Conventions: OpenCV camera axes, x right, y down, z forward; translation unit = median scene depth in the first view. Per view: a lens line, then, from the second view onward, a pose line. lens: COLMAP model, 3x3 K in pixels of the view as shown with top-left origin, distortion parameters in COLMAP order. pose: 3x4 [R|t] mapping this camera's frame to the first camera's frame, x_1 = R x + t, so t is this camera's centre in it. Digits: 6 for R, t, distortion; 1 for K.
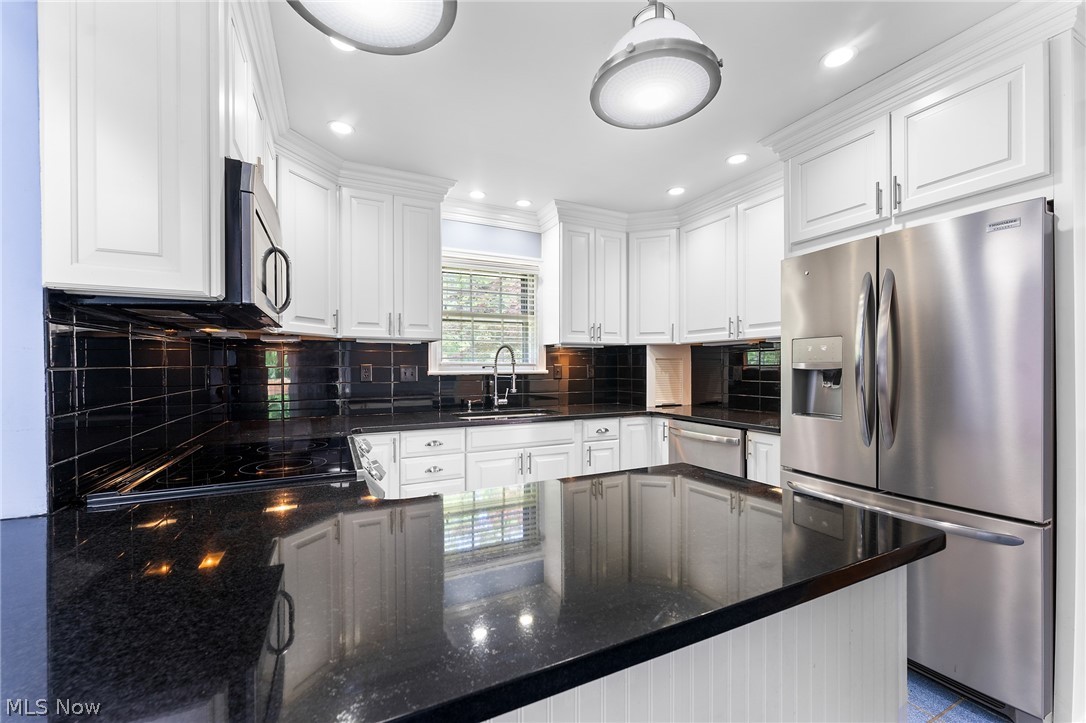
lens RADIAL K [[433.8, 0, 544.7], [0, 433.8, 366.9], [0, 0, 1]] dist [-0.000695, -0.000167]
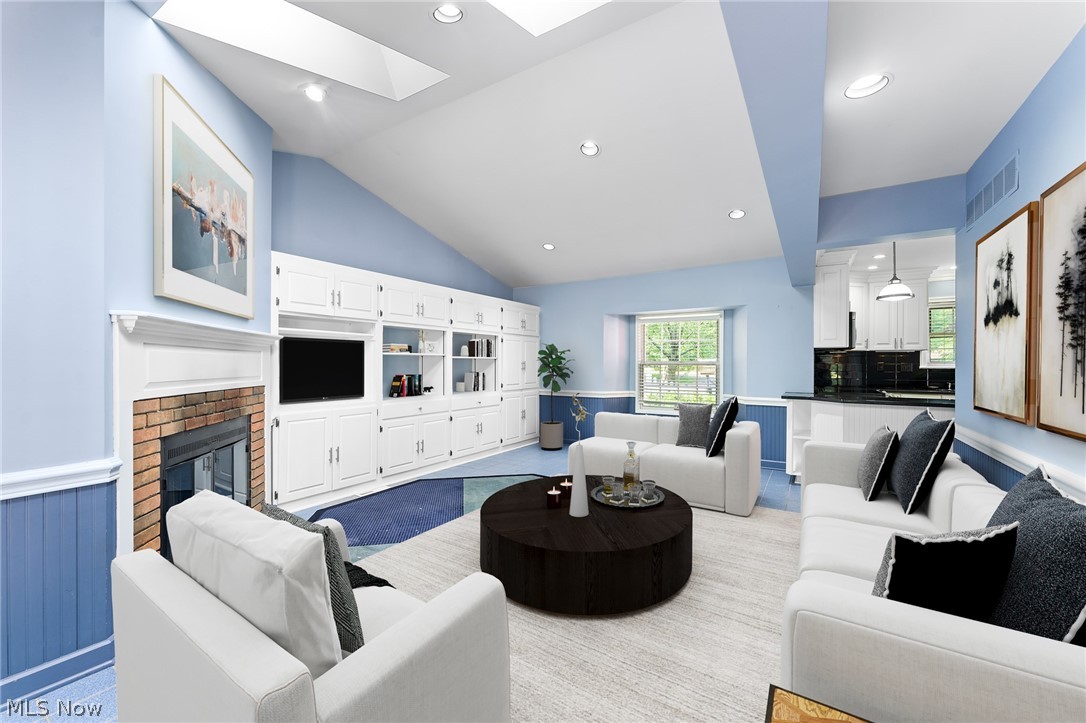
lens RADIAL K [[417.9, 0, 543.0], [0, 417.9, 361.5], [0, 0, 1]] dist [-0.000394, -0.000054]
pose [[0.517453, 0.003367, -0.855705, 0.424446], [-0.005225, 0.999986, 0.000775, -0.003439], [0.855696, 0.004070, 0.517463, -1.301229]]
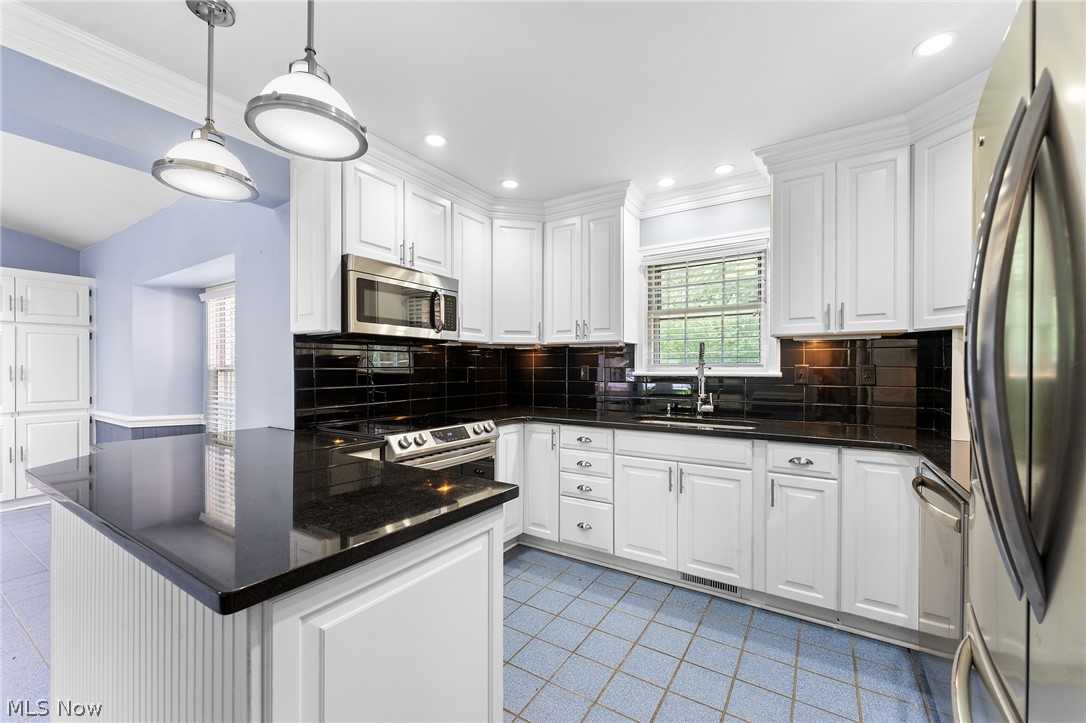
lens RADIAL K [[433.8, 0, 544.7], [0, 433.8, 366.9], [0, 0, 1]] dist [-0.000695, -0.000167]
pose [[0.522151, 0.000620, -0.852853, 0.486624], [-0.000804, 1.000000, 0.000235, -0.002164], [0.852853, 0.000563, 0.522151, 0.286249]]
